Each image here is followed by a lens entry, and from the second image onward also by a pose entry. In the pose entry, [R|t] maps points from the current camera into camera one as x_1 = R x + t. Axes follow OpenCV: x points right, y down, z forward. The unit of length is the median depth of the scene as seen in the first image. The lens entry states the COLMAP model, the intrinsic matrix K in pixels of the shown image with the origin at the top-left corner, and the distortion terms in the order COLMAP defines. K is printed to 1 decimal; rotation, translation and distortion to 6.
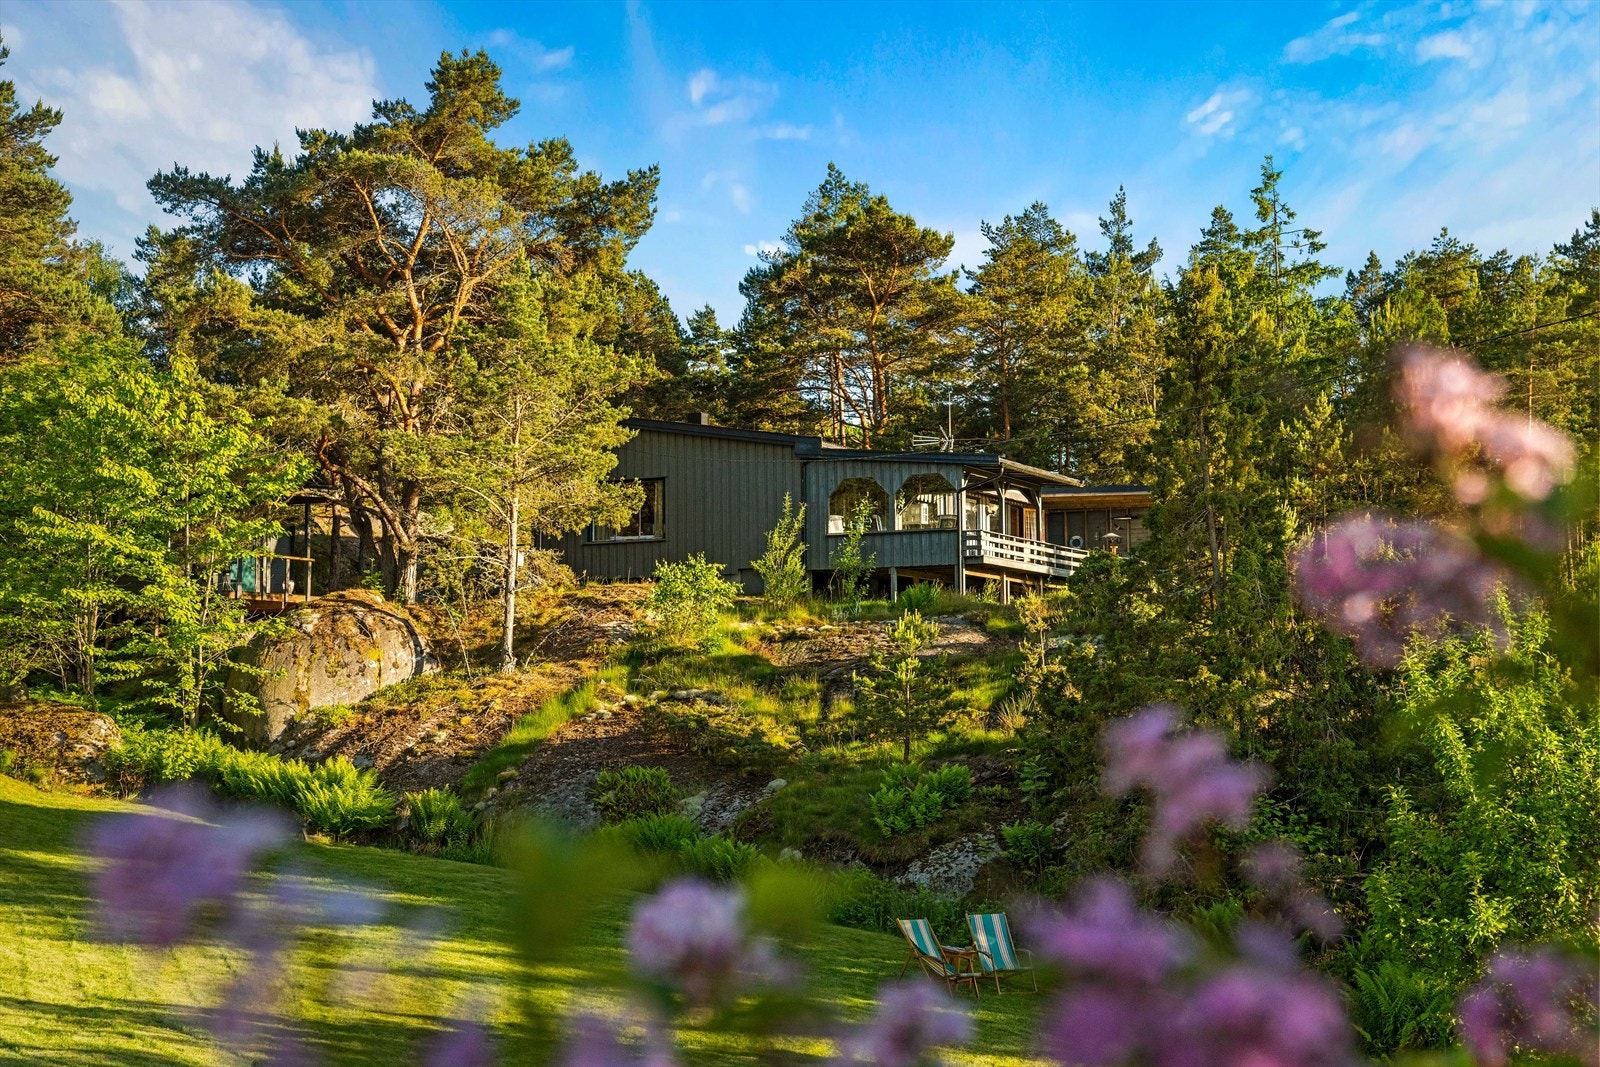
lens RADIAL K [[2059.1, 0, 822.7], [0, 2059.1, 532.9], [0, 0, 1]] dist [0.006315, 0.047806]
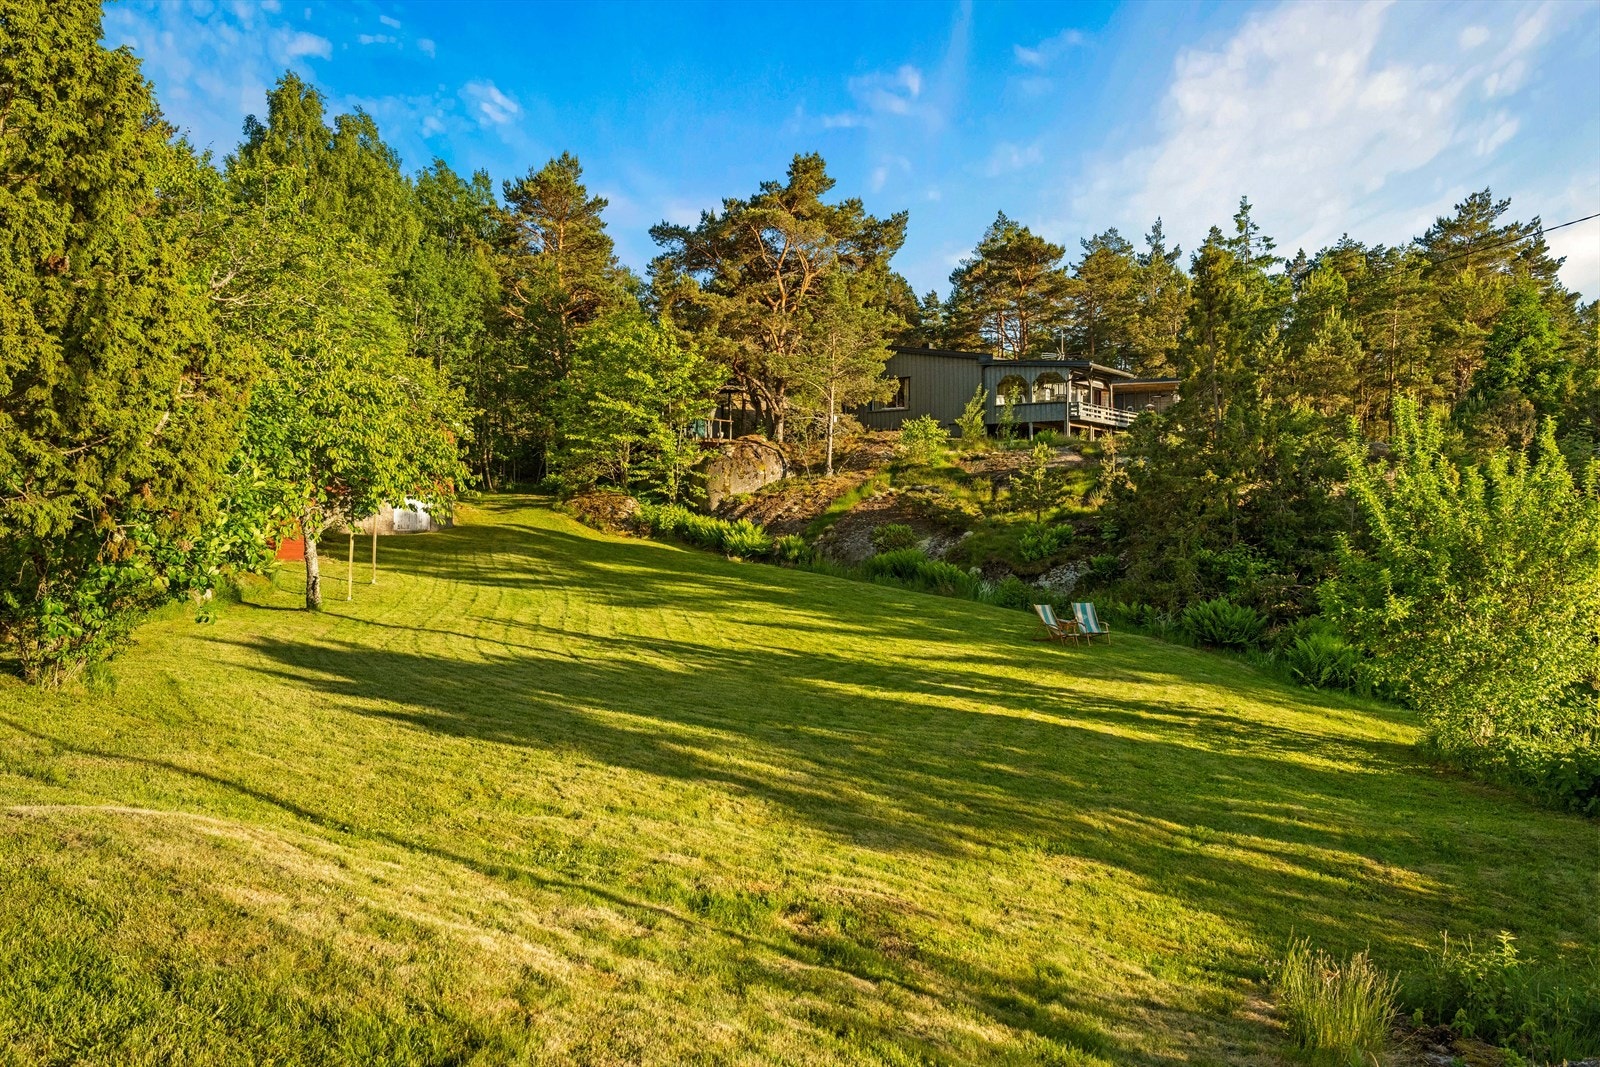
lens RADIAL K [[2059.1, 0, 822.7], [0, 2059.1, 532.9], [0, 0, 1]] dist [0.006315, 0.047806]
pose [[0.991892, 0.019407, -0.125591, 0.085664], [0.001526, 0.986380, 0.164476, -0.197556], [0.127072, -0.163335, 0.978353, -0.902771]]
